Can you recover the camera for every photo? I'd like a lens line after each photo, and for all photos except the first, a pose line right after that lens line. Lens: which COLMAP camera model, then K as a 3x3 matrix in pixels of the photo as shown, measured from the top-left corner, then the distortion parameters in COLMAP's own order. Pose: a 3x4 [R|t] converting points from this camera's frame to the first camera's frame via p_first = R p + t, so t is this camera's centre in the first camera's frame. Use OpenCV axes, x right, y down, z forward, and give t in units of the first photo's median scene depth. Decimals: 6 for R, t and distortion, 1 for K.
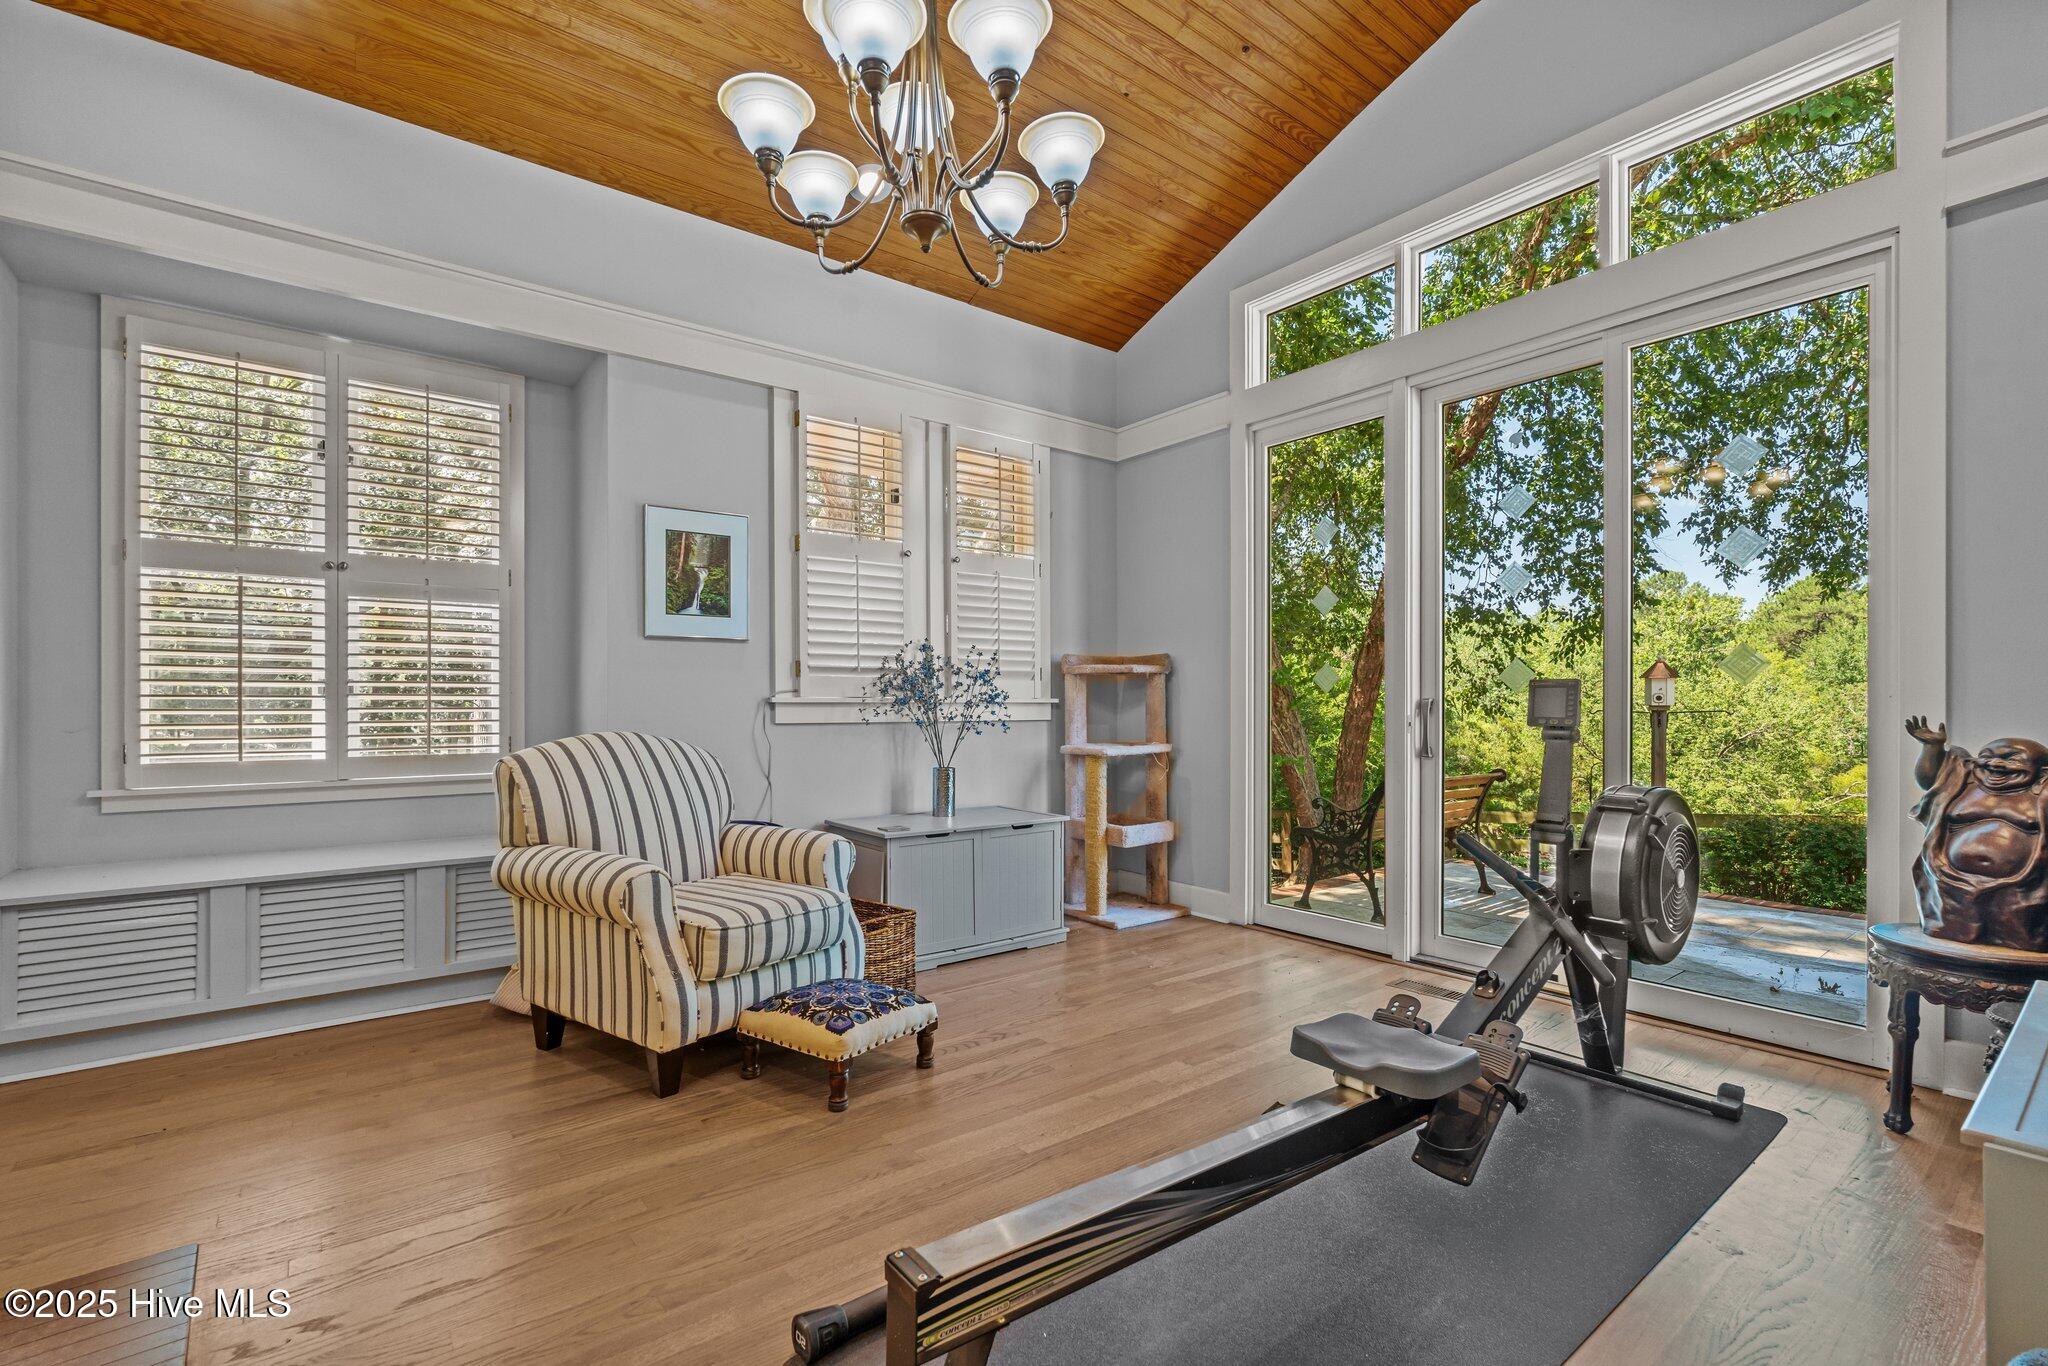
lens RADIAL K [[904.2, 0, 1014.6], [0, 904.2, 702.5], [0, 0, 1]] dist [-0.007974, 0.000400]
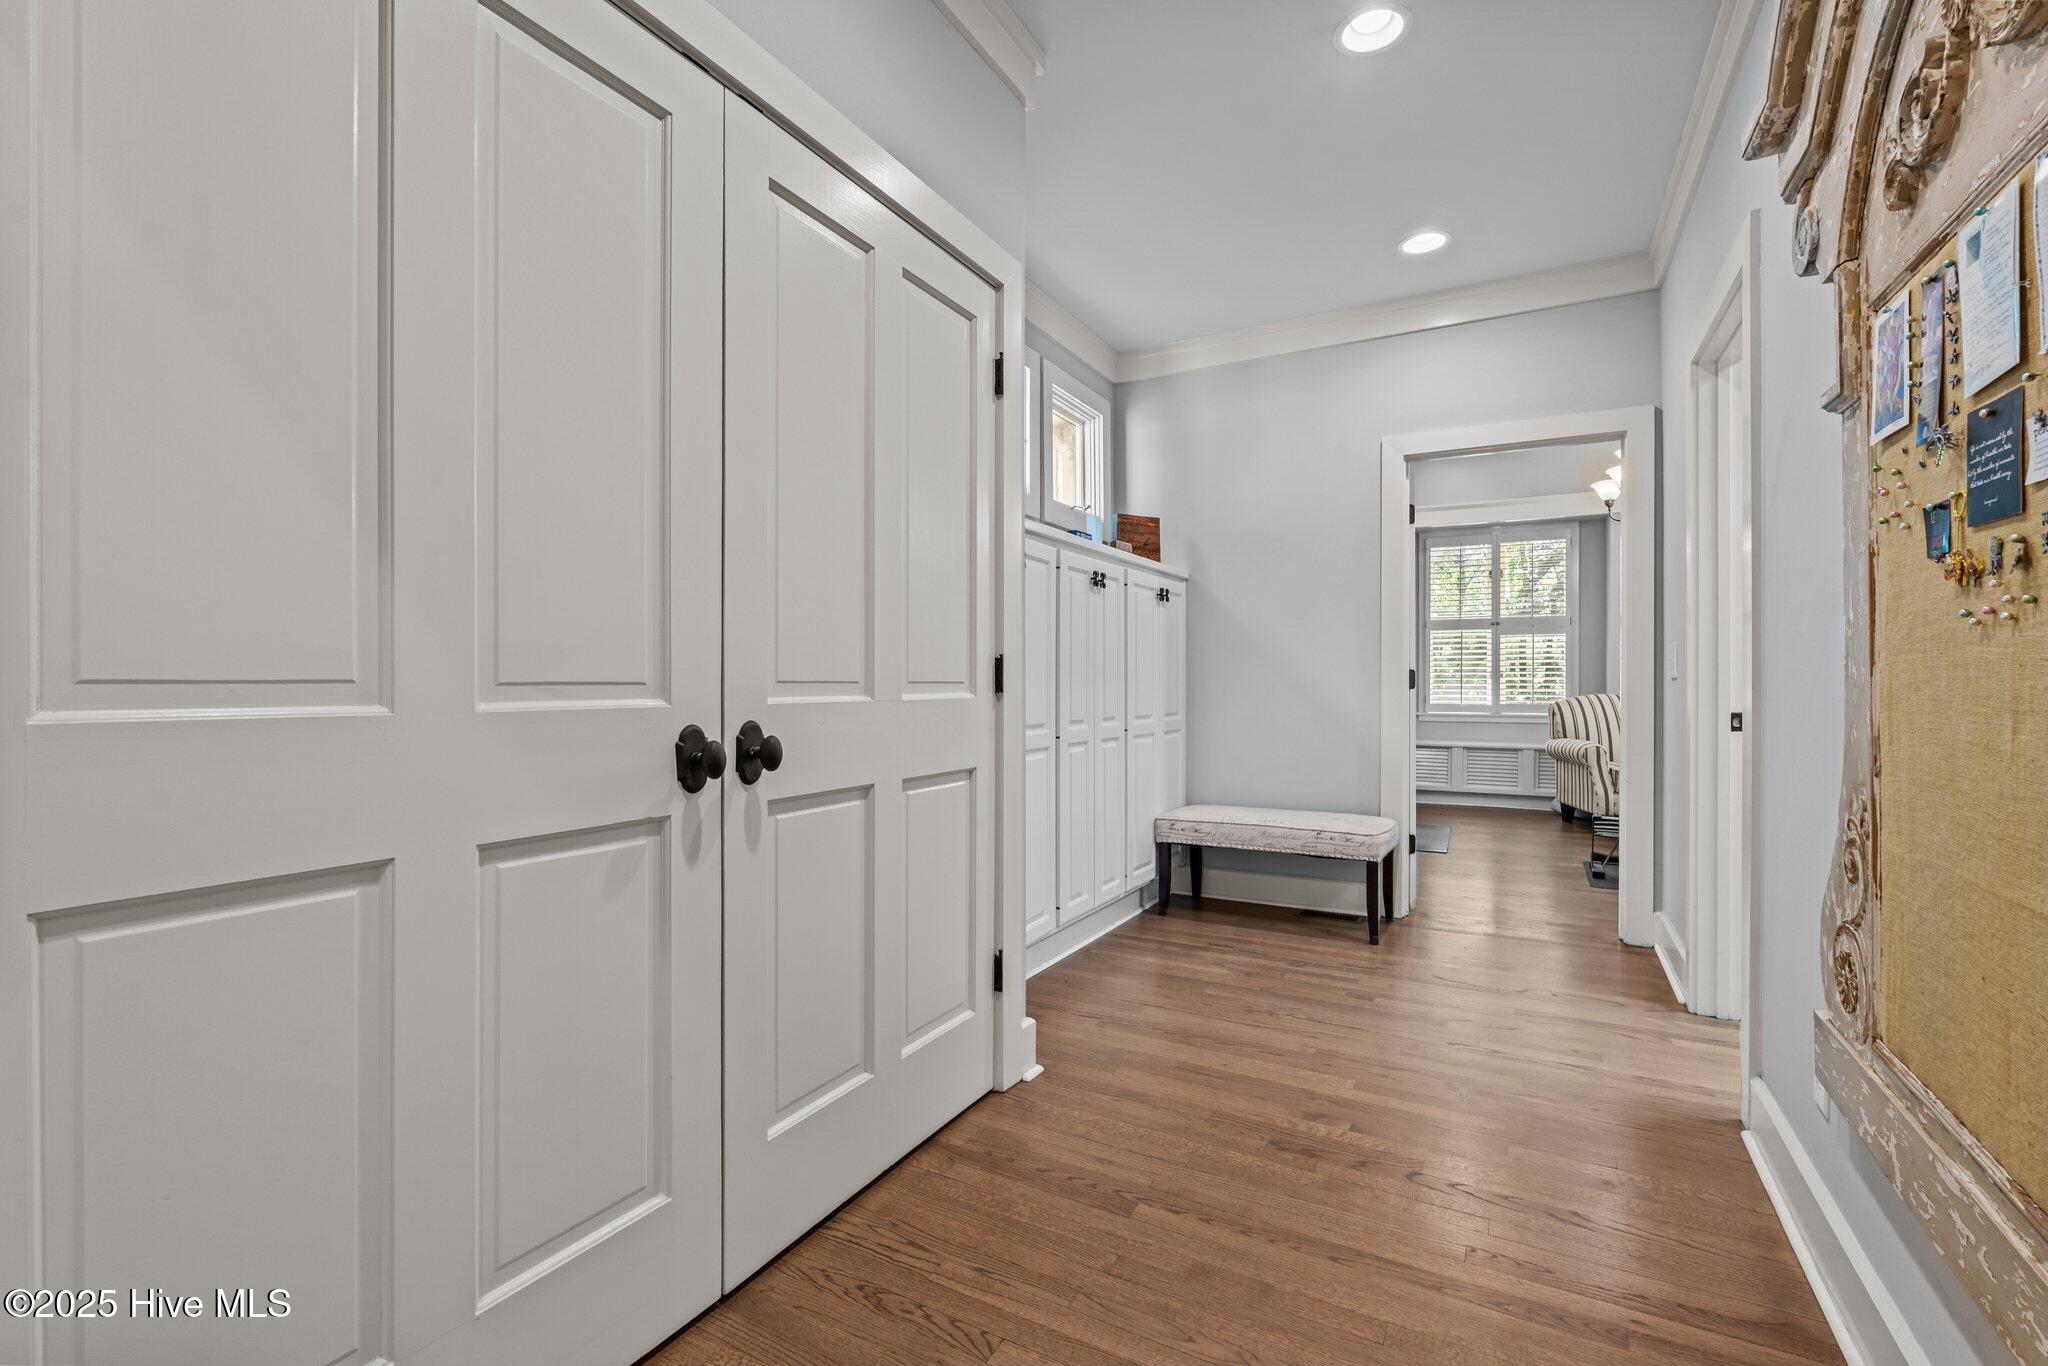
lens RADIAL K [[904.2, 0, 1014.2], [0, 904.2, 687.0], [0, 0, 1]] dist [-0.007974, 0.000400]
pose [[0.368880, -0.003151, -0.929472, 1.129813], [0.000354, 0.999995, -0.003249, 0.027532], [0.929477, 0.000870, 0.368880, -1.212241]]
